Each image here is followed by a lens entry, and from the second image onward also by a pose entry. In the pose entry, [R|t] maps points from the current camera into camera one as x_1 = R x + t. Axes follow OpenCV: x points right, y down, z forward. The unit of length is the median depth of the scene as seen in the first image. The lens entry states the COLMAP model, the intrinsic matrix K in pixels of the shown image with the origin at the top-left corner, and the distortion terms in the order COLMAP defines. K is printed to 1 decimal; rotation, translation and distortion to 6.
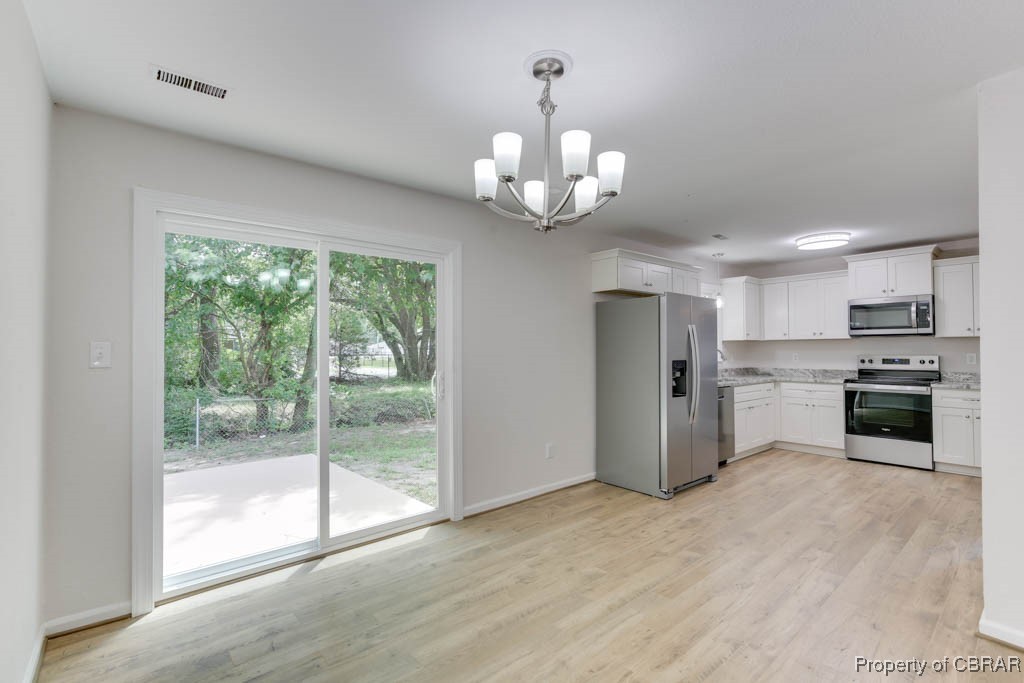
lens RADIAL K [[464.8, 0, 519.0], [0, 464.8, 340.1], [0, 0, 1]] dist [-0.002691, 0.000220]
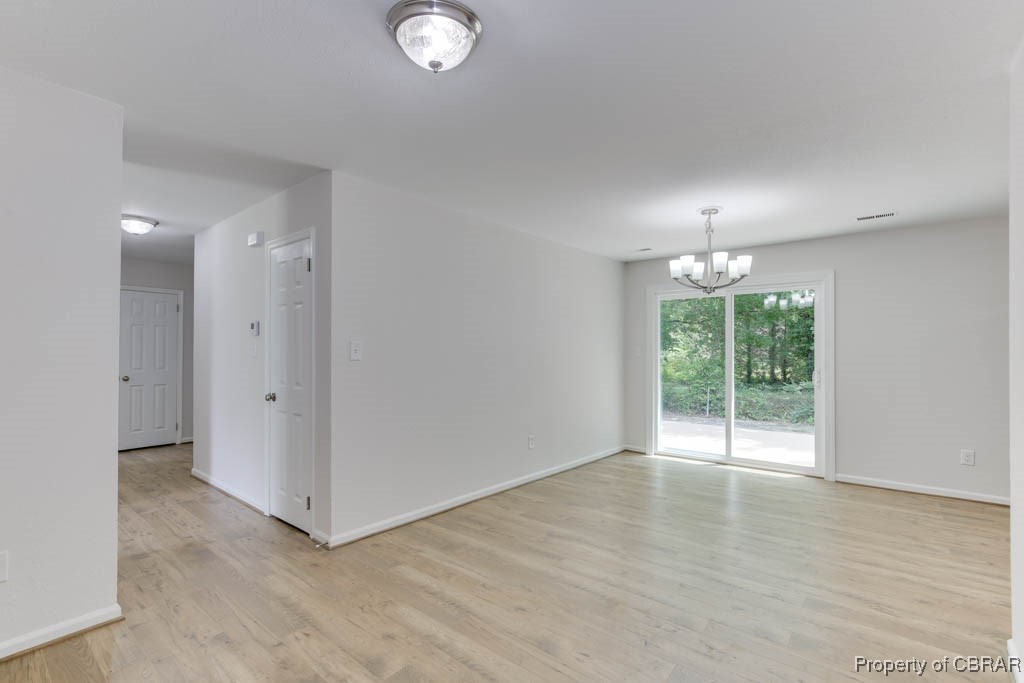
lens RADIAL K [[464.8, 0, 517.9], [0, 464.8, 349.1], [0, 0, 1]] dist [-0.002691, 0.000220]
pose [[0.168784, 0.000950, -0.985653, 0.691598], [0.011068, 0.999935, 0.002859, 0.005408], [0.985591, -0.011392, 0.168762, -0.047149]]
